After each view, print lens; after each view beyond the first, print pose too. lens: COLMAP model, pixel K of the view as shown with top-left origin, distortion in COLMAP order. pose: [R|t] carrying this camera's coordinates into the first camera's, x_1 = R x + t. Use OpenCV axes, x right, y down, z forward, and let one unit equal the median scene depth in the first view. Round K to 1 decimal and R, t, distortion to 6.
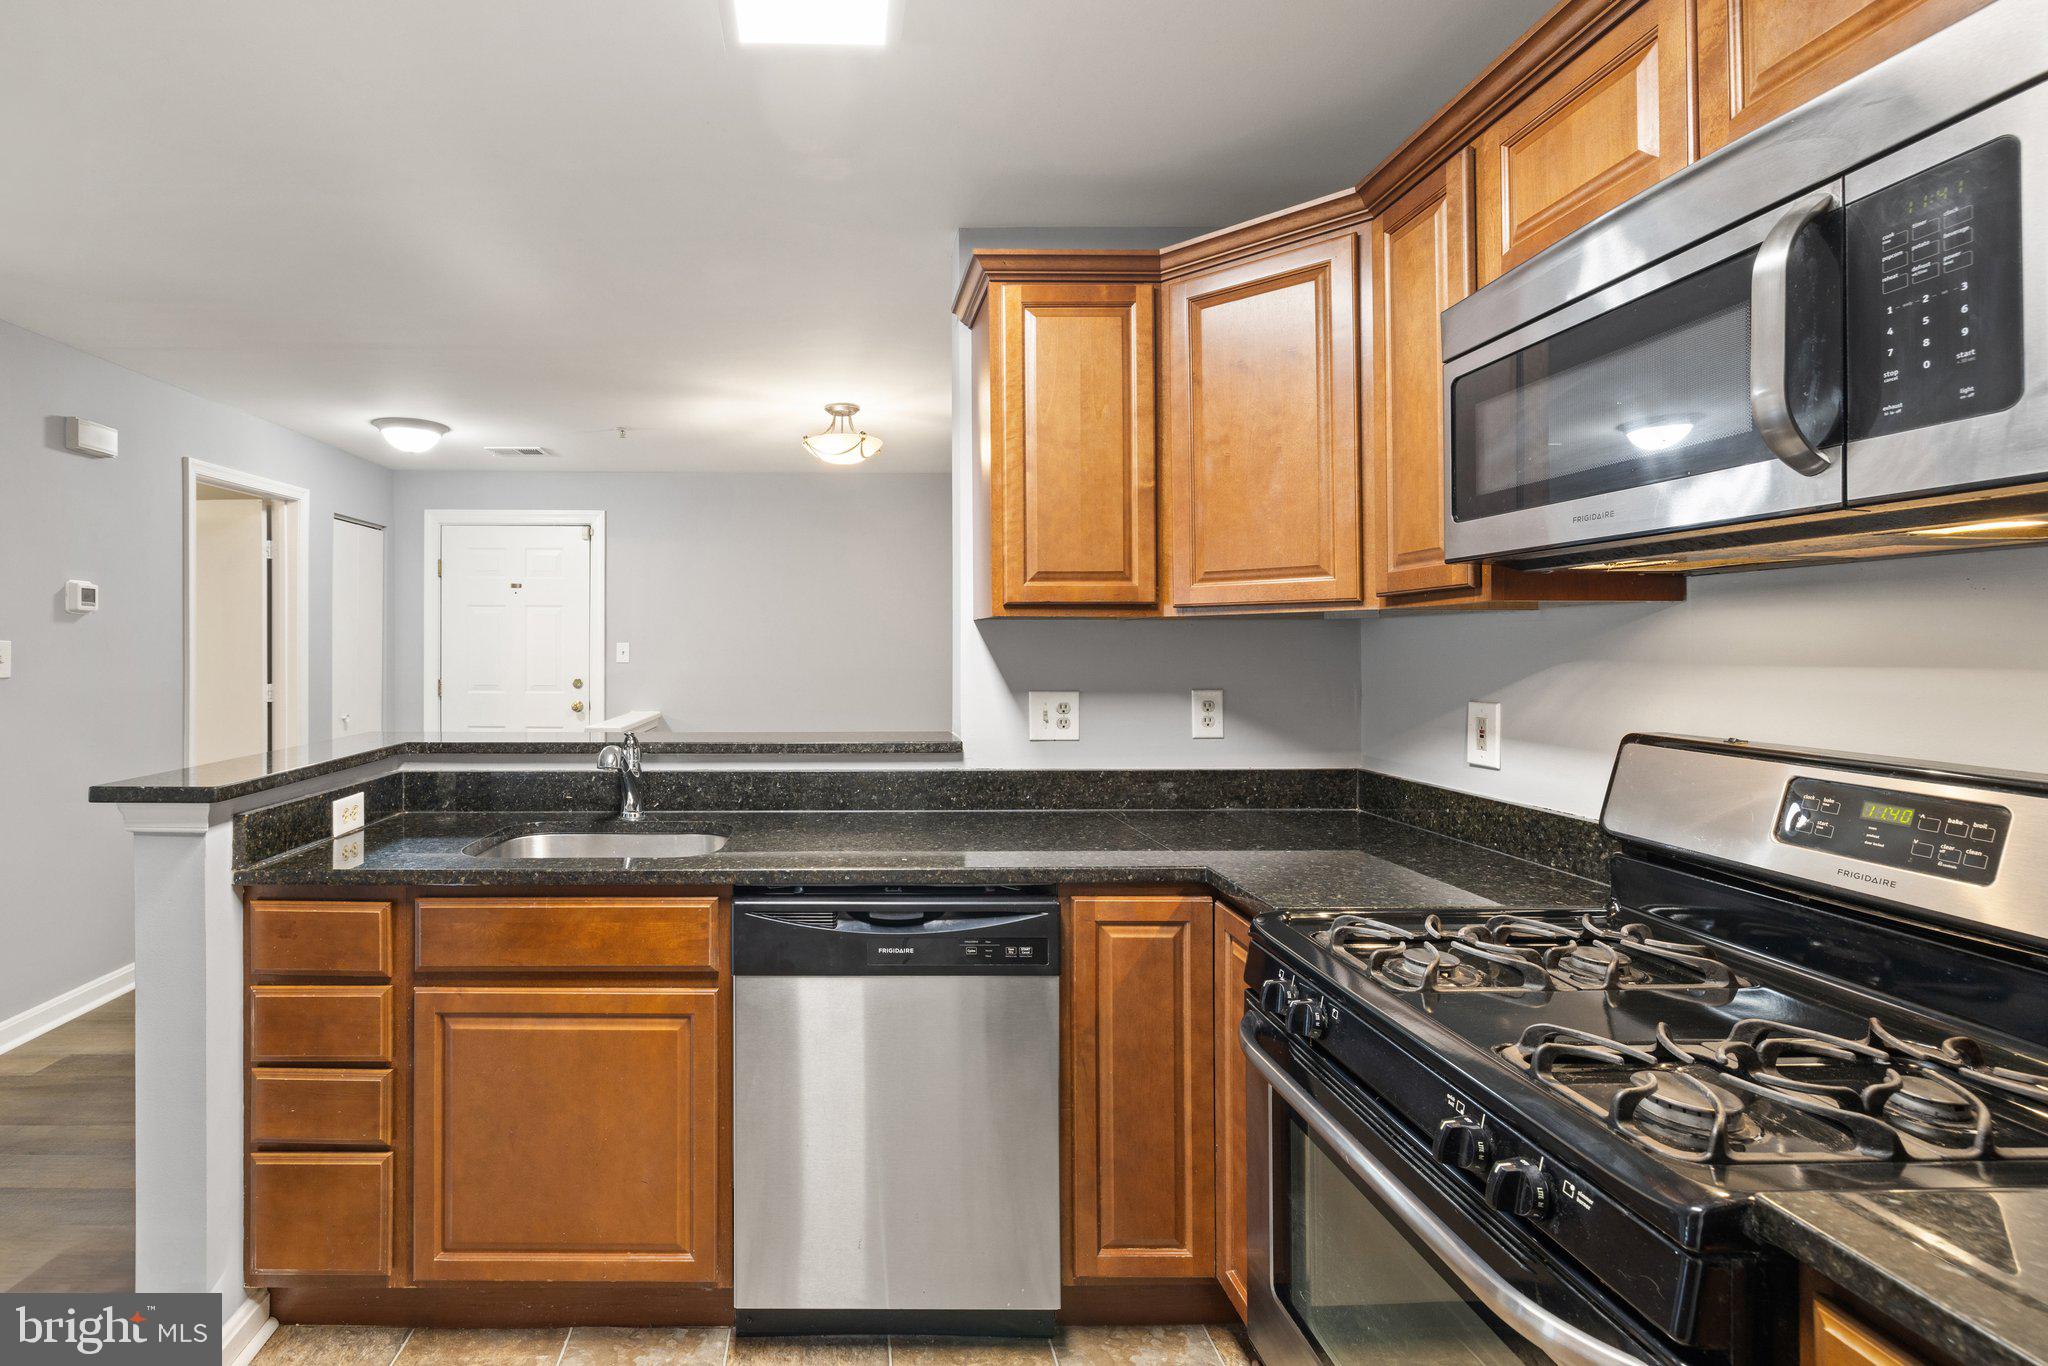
lens RADIAL K [[930.7, 0, 849.8], [0, 930.7, 645.3], [0, 0, 1]] dist [-0.001385, 0.000156]
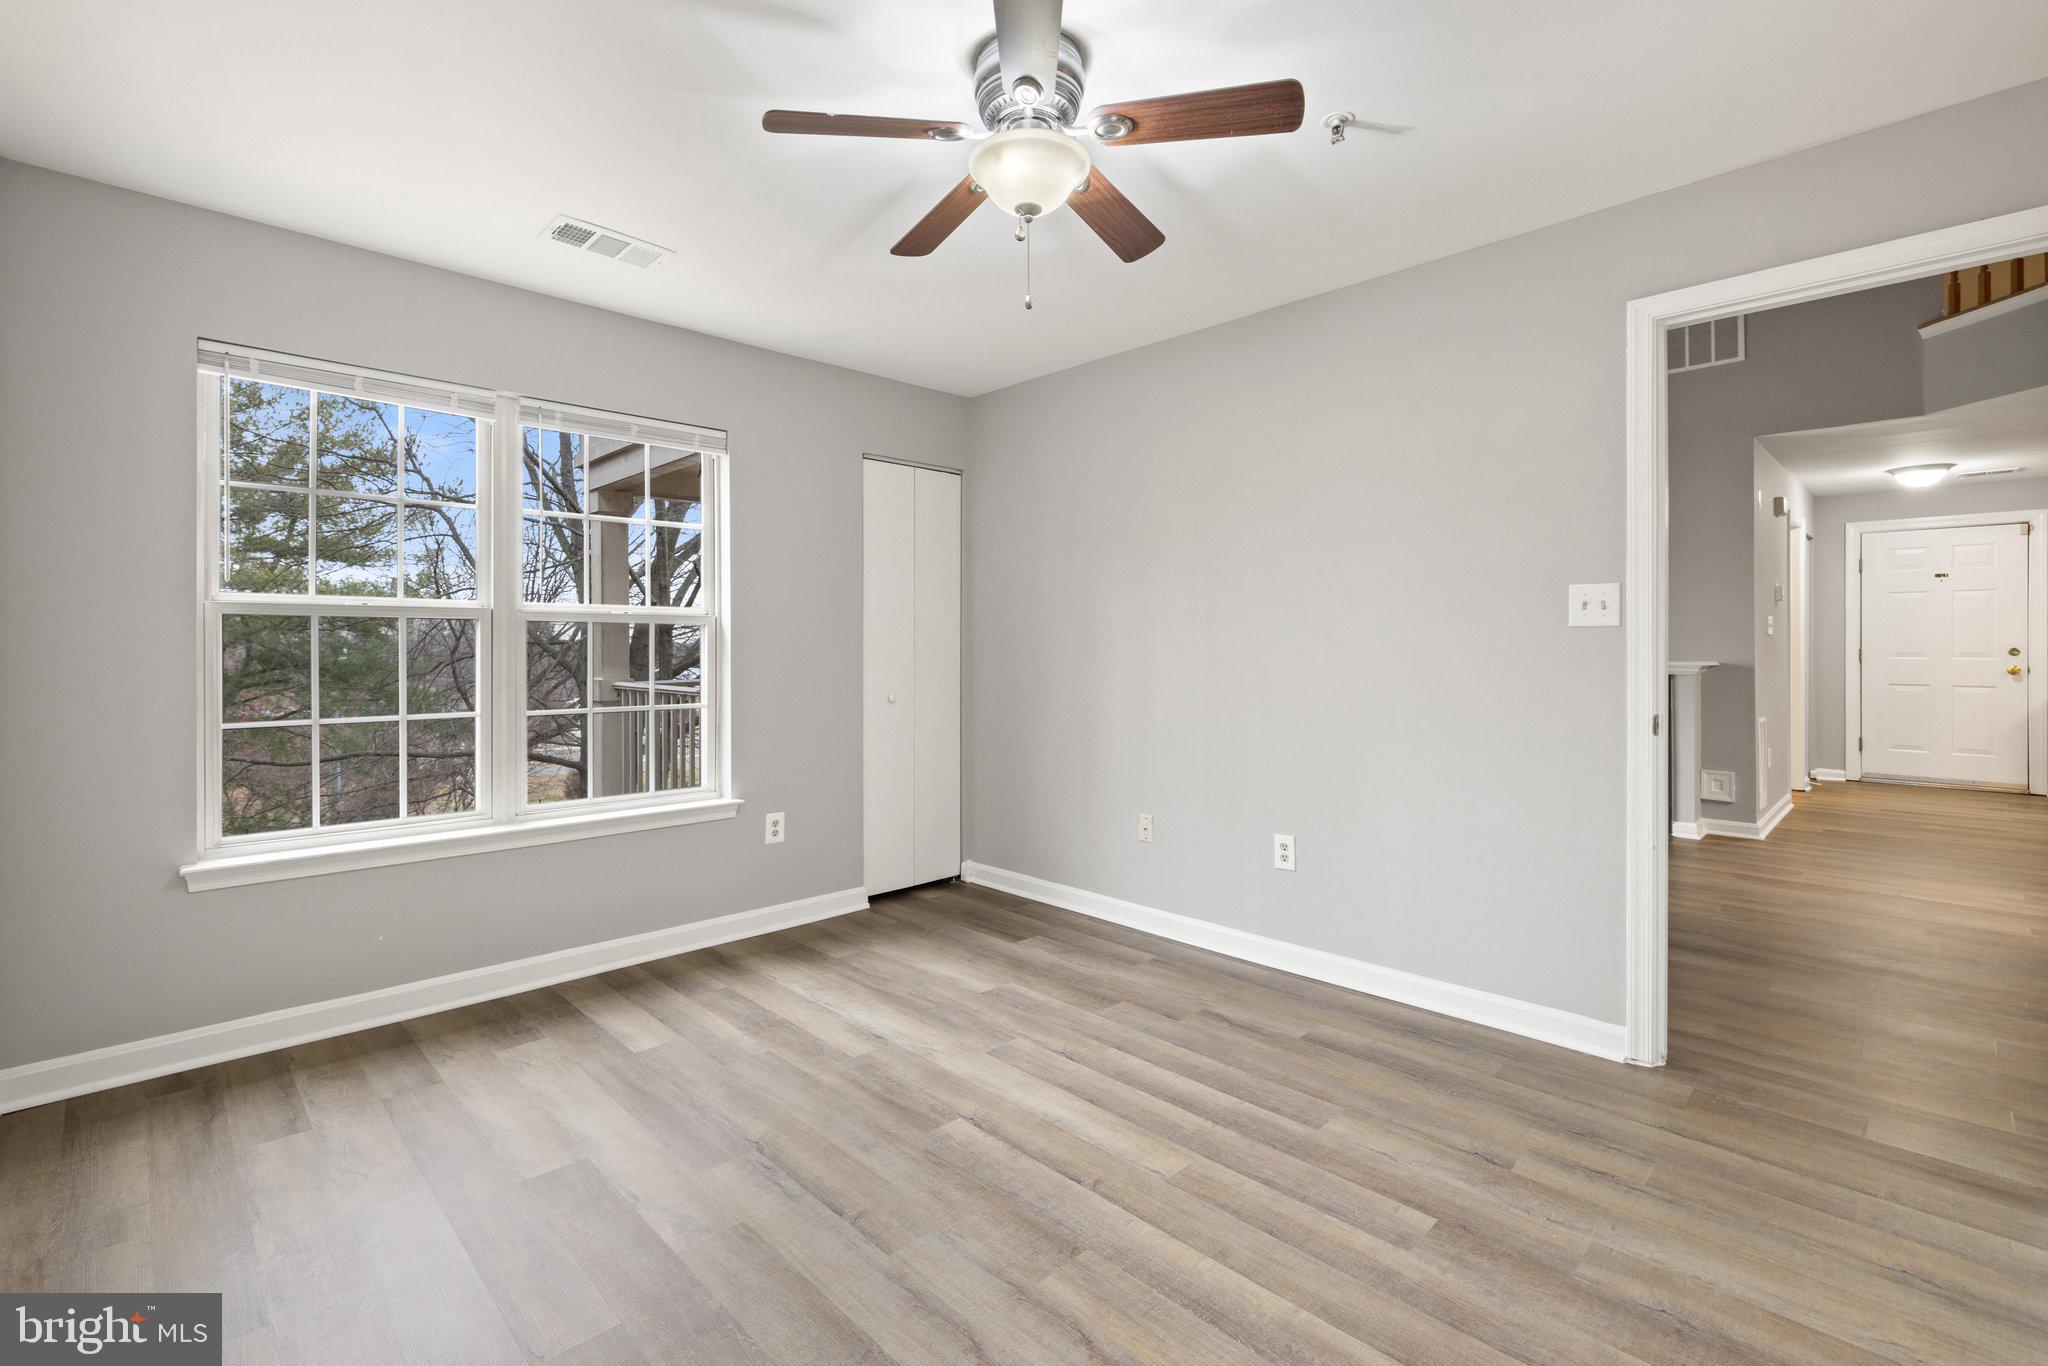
lens RADIAL K [[925.6, 0, 976.4], [0, 925.6, 645.9], [0, 0, 1]] dist [0.002272, 0.000835]
pose [[0.681881, -0.002196, -0.731460, -0.914343], [0.004010, 0.999992, 0.000736, 0.074182], [0.731452, -0.003435, 0.681884, -2.339180]]
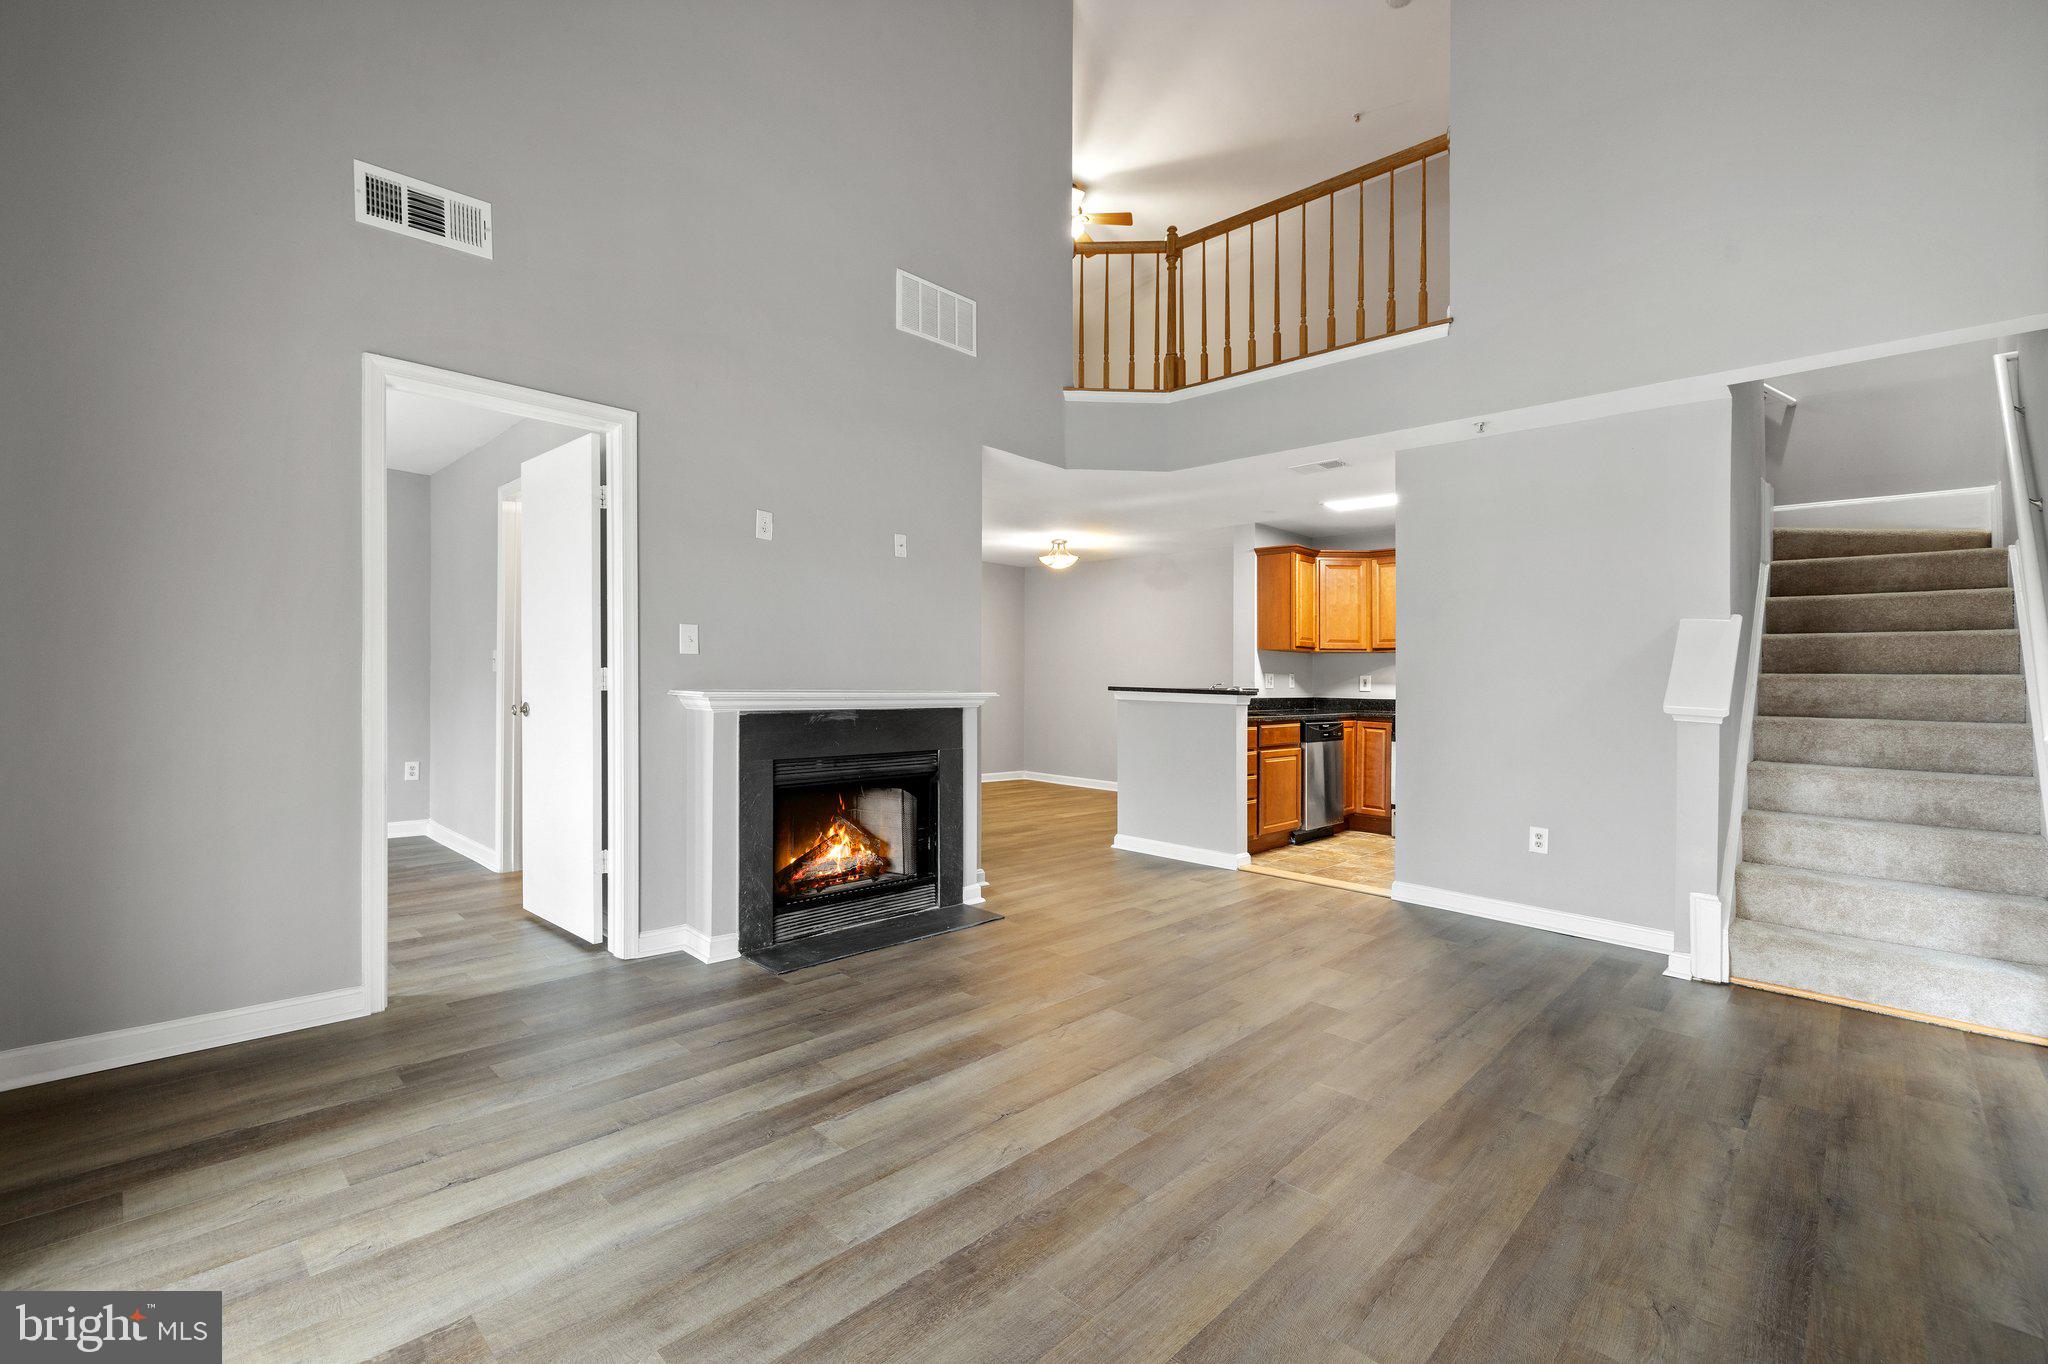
lens RADIAL K [[889.6, 0, 996.3], [0, 889.6, 644.9], [0, 0, 1]] dist [-0.001236, -0.000231]
pose [[0.708226, 0.040743, 0.704810, -2.963219], [-0.020152, 0.999093, -0.037506, 0.100102], [-0.705699, 0.012359, 0.708404, -0.554497]]
